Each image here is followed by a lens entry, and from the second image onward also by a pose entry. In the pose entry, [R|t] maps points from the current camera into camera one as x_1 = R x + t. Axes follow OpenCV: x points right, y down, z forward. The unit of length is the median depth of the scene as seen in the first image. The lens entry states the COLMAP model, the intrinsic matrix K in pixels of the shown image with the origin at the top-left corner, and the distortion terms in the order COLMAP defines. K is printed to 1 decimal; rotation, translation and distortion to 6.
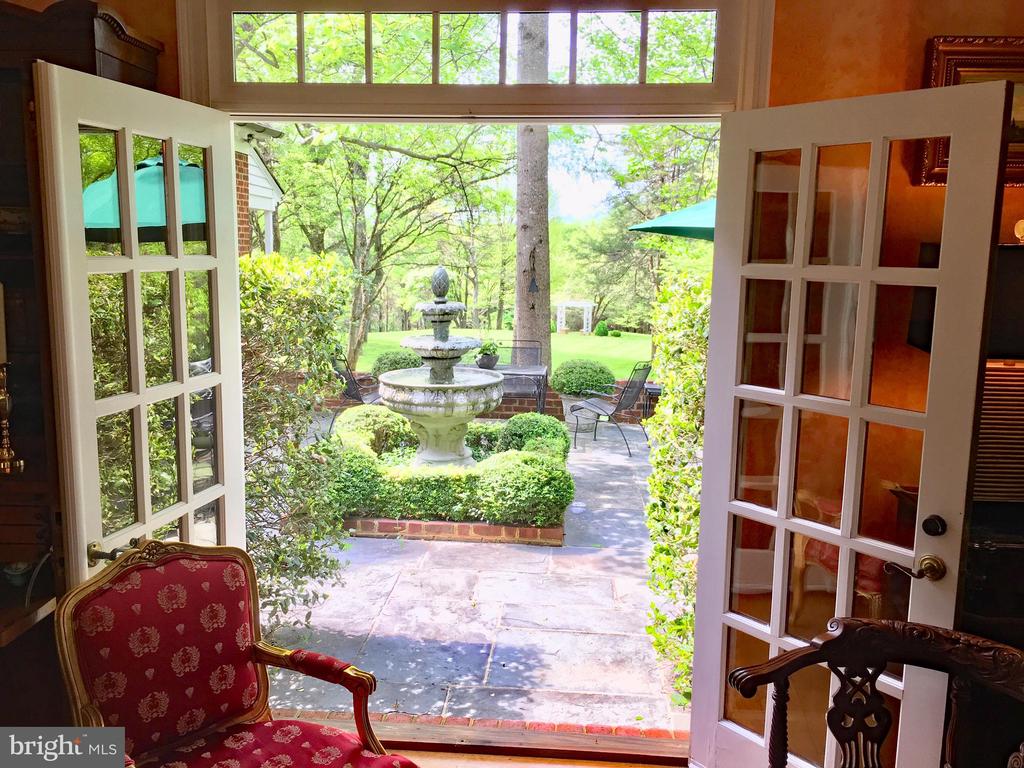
lens RADIAL K [[871.1, 0, 509.9], [0, 871.1, 383.4], [0, 0, 1]] dist [0.040875, -0.003613]
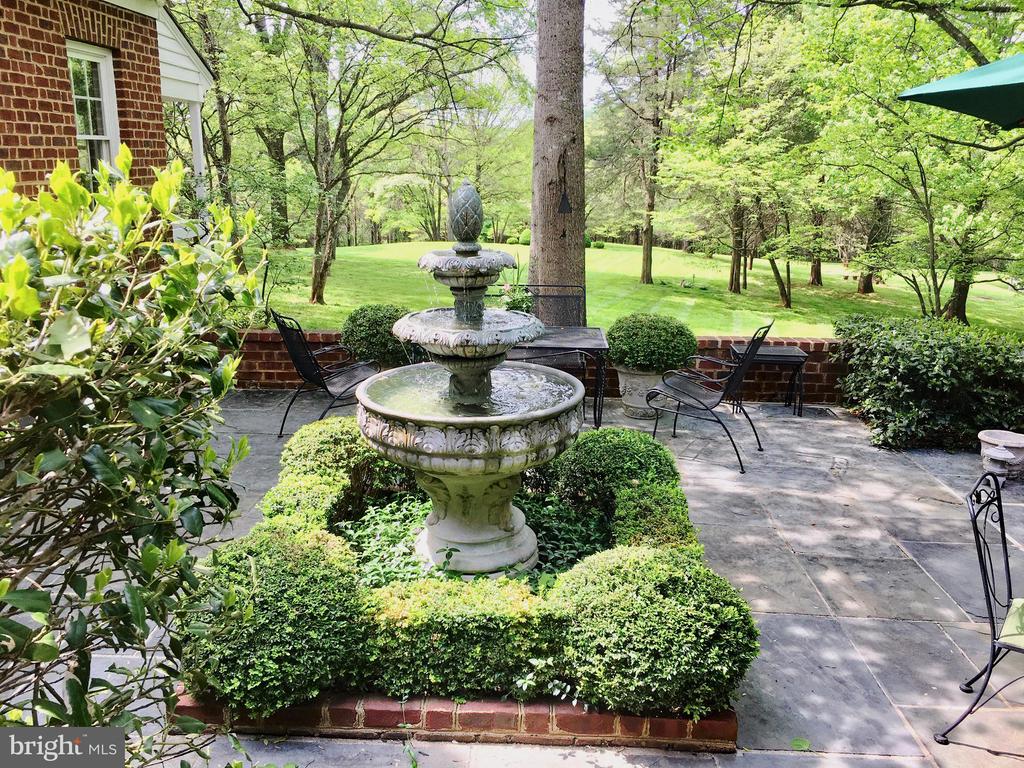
lens RADIAL K [[871.1, 0, 511.1], [0, 871.1, 385.1], [0, 0, 1]] dist [0.040875, -0.003613]
pose [[0.999353, -0.017017, 0.031676, -0.028593], [0.013605, 0.994384, 0.104957, -0.027135], [-0.033284, -0.104459, 0.993972, 0.185594]]
